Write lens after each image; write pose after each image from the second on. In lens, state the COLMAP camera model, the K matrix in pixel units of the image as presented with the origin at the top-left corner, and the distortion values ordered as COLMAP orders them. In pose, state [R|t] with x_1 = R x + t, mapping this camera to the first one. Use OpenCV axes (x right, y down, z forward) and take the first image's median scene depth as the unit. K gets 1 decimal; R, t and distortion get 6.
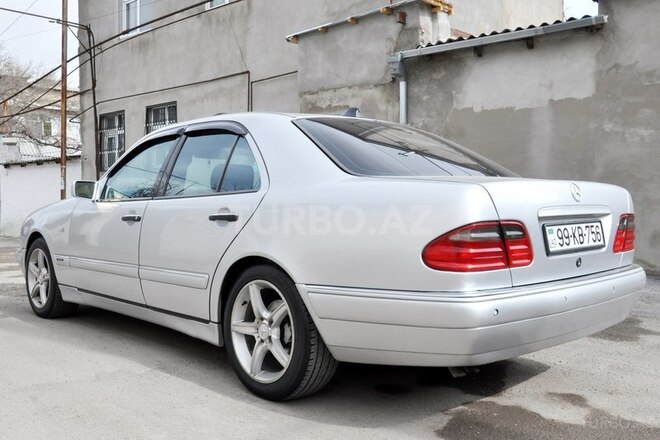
lens RADIAL K [[664.9, 0, 330.0], [0, 664.9, 220.0], [0, 0, 1]] dist [-0.014046, -0.012288]
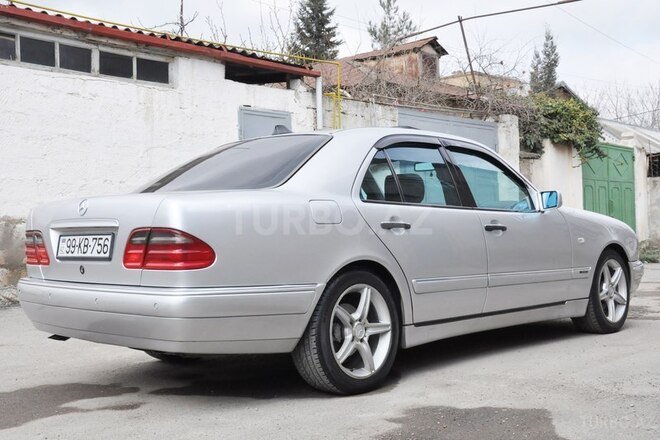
lens RADIAL K [[940.1, 0, 330.0], [0, 940.1, 220.0], [0, 0, 1]] dist [0.000282, -0.044348]
pose [[-0.026315, 0.003185, -0.999649, 1.952276], [-0.009232, 0.999952, 0.003429, -0.029618], [0.999611, 0.009319, -0.026285, 1.460570]]
